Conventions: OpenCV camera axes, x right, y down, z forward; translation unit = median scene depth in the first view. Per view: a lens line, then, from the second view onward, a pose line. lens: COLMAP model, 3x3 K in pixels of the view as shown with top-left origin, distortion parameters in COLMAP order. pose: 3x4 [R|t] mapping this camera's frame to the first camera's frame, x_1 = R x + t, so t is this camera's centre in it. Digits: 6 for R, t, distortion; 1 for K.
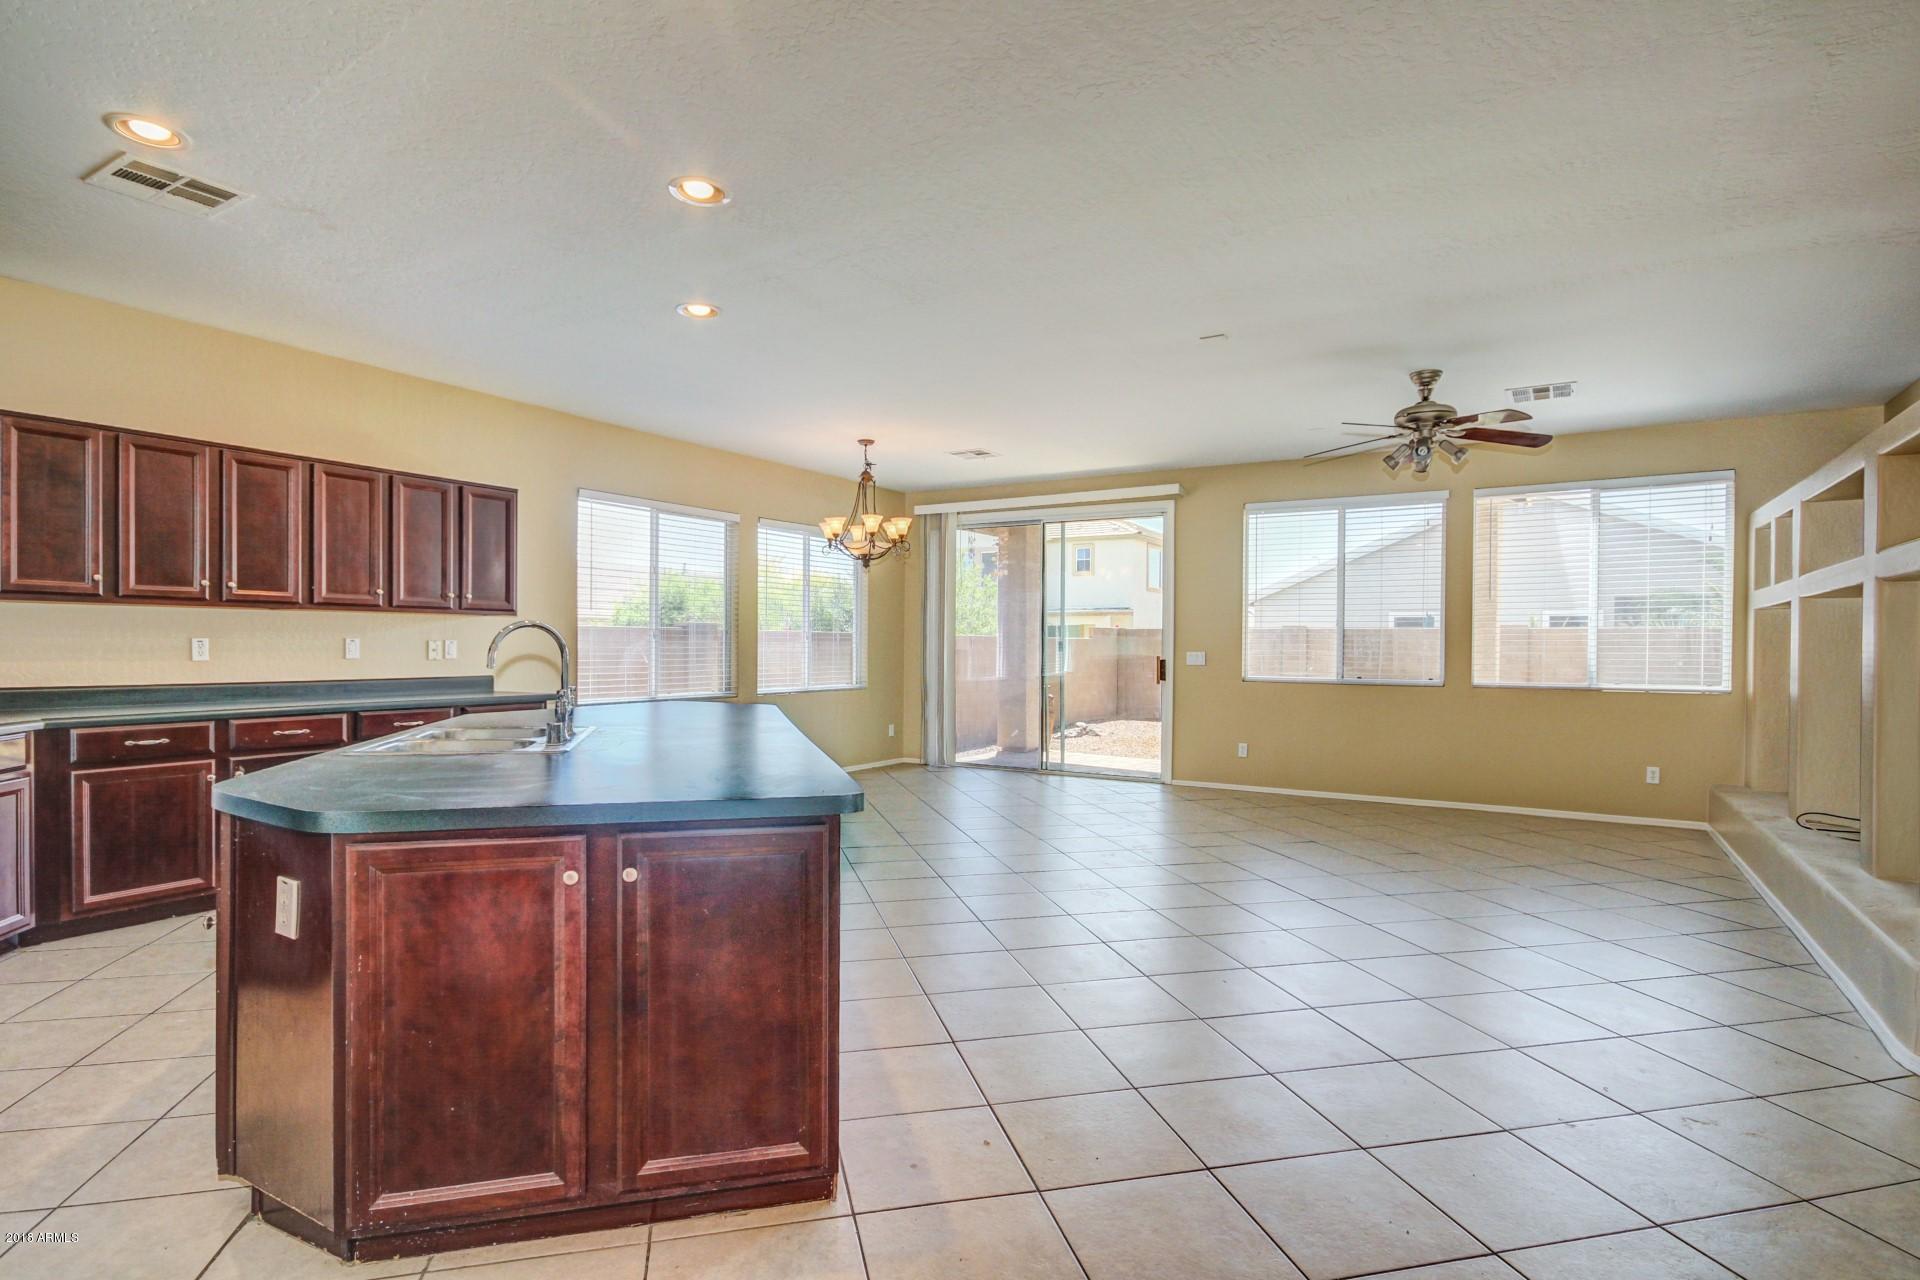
lens RADIAL K [[955.0, 0, 973.7], [0, 955.0, 650.3], [0, 0, 1]] dist [0.002631, 0.001165]
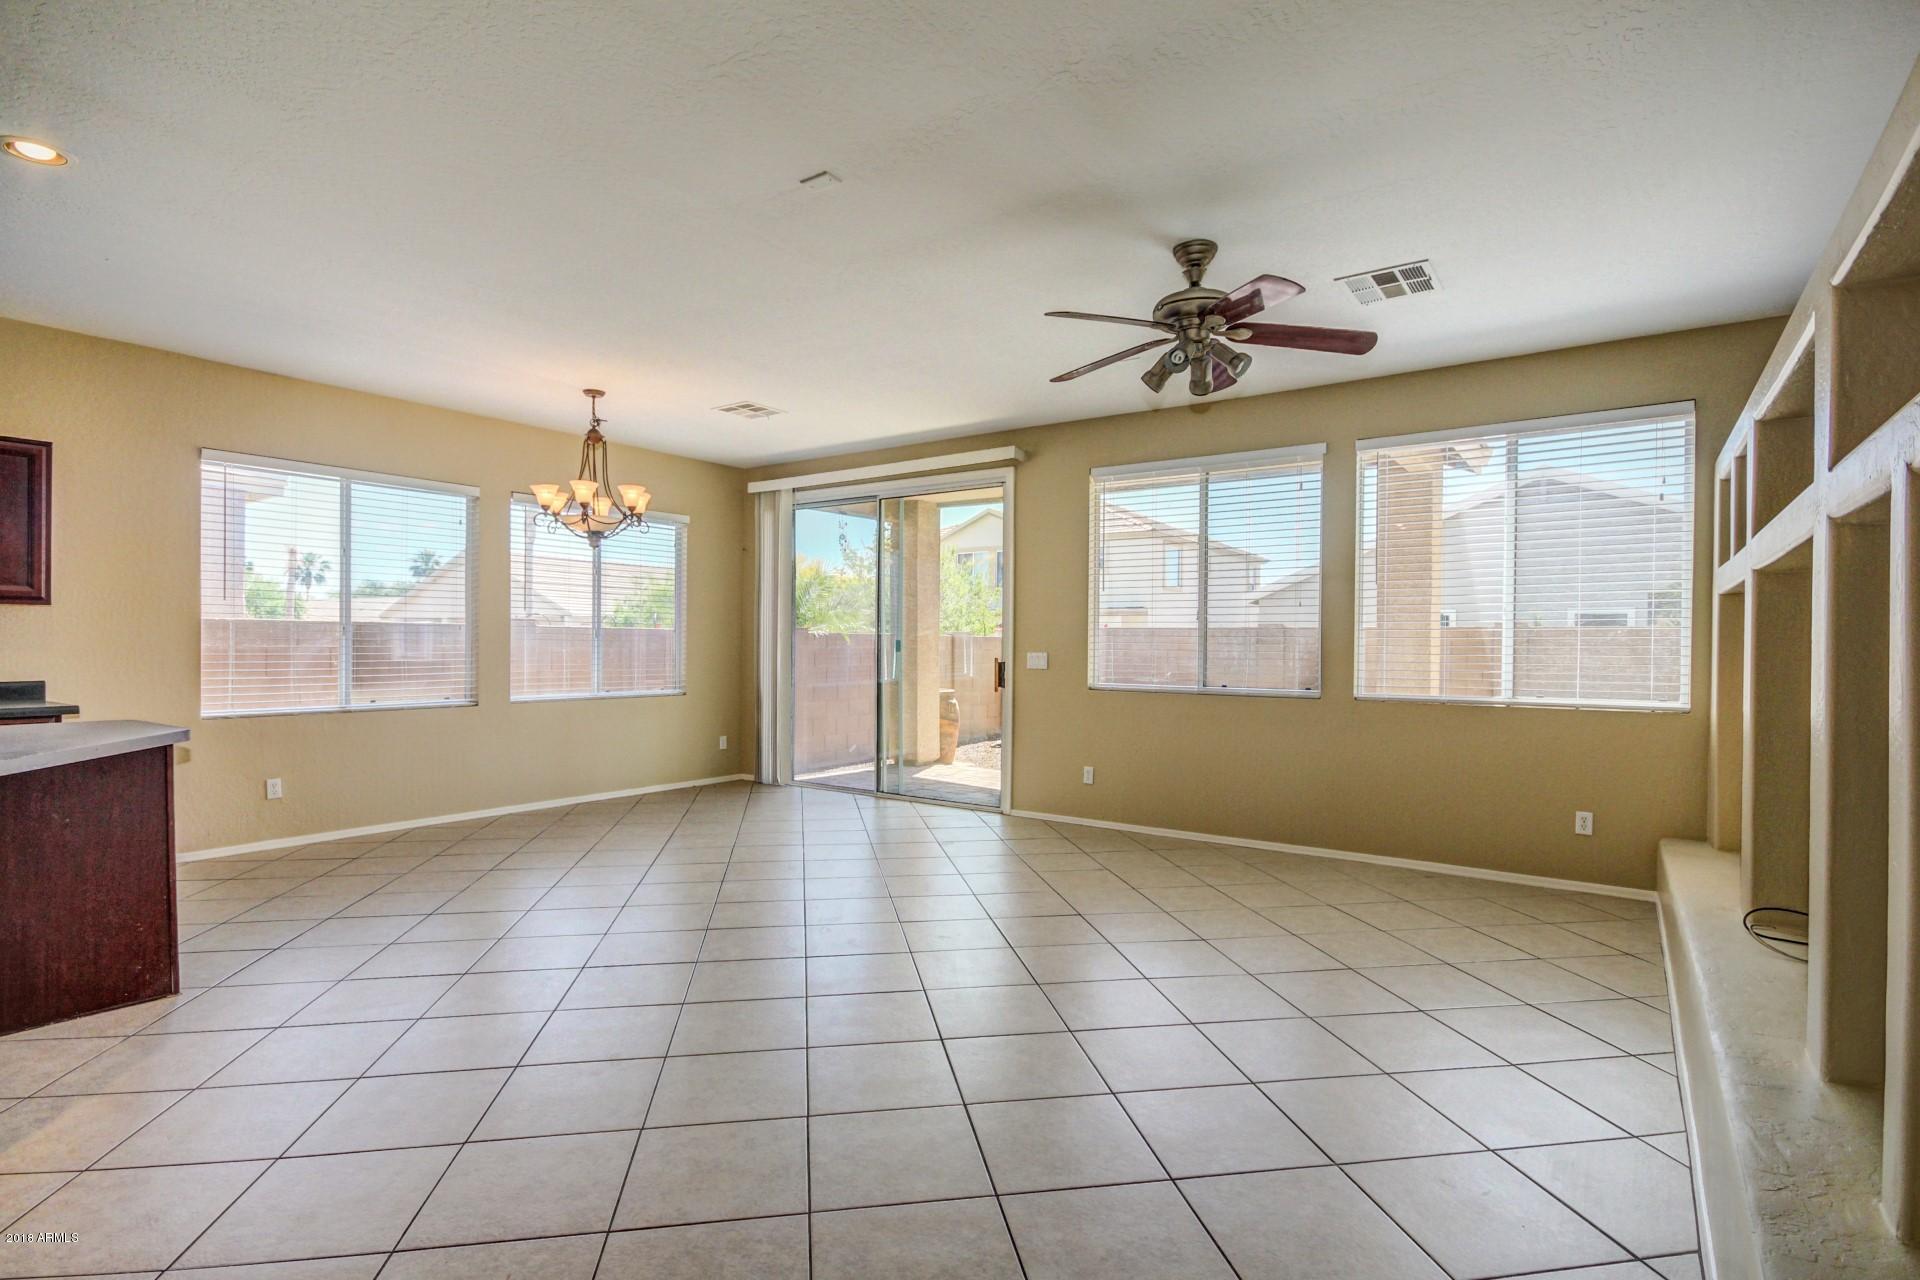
lens RADIAL K [[924.9, 0, 971.1], [0, 924.9, 647.2], [0, 0, 1]] dist [-0.003136, -0.000845]
pose [[0.997952, 0.002025, -0.063930, 0.257874], [-0.002249, 0.999992, -0.003439, -0.000302], [0.063922, 0.003576, 0.997948, 0.238400]]
